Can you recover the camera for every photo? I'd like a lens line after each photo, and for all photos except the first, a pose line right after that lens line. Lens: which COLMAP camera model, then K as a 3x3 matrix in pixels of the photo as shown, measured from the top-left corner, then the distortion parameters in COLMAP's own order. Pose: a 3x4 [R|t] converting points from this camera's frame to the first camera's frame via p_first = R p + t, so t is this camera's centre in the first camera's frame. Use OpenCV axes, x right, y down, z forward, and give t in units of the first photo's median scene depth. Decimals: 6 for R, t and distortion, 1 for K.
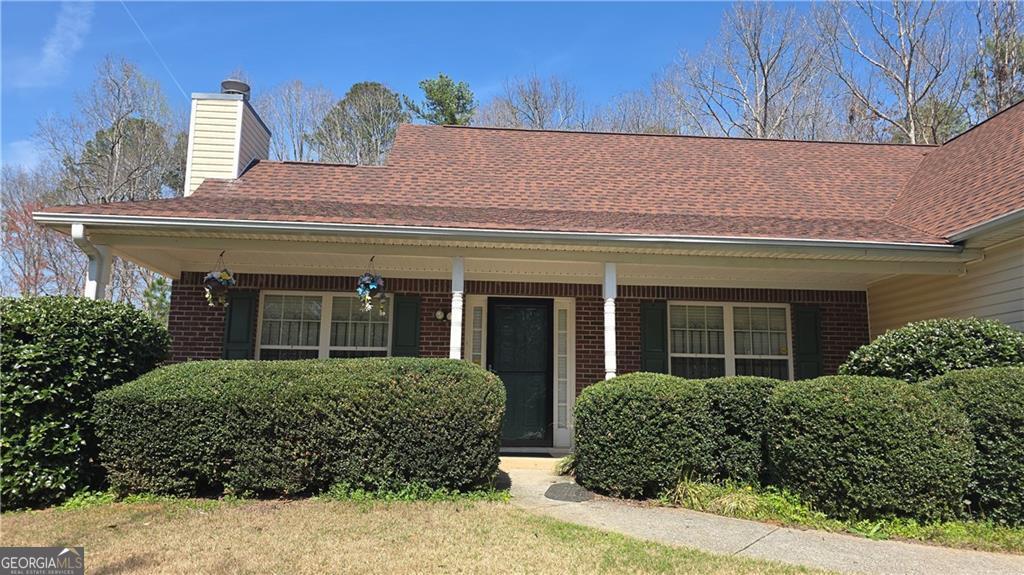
lens RADIAL K [[688.7, 0, 512.0], [0, 688.7, 287.5], [0, 0, 1]] dist [0.006545, 0.002188]
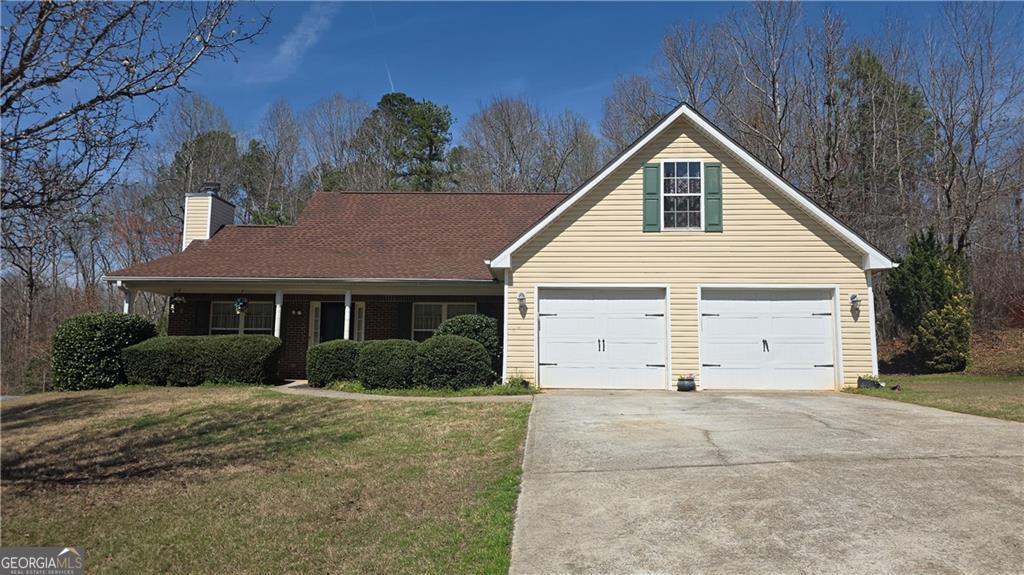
lens RADIAL K [[689.5, 0, 512.0], [0, 689.5, 287.5], [0, 0, 1]] dist [-0.001505, -0.001092]
pose [[0.992820, -0.018888, -0.118117, 1.154875], [0.024081, 0.998798, 0.042696, -0.154926], [0.117169, -0.045234, 0.992081, -1.396386]]
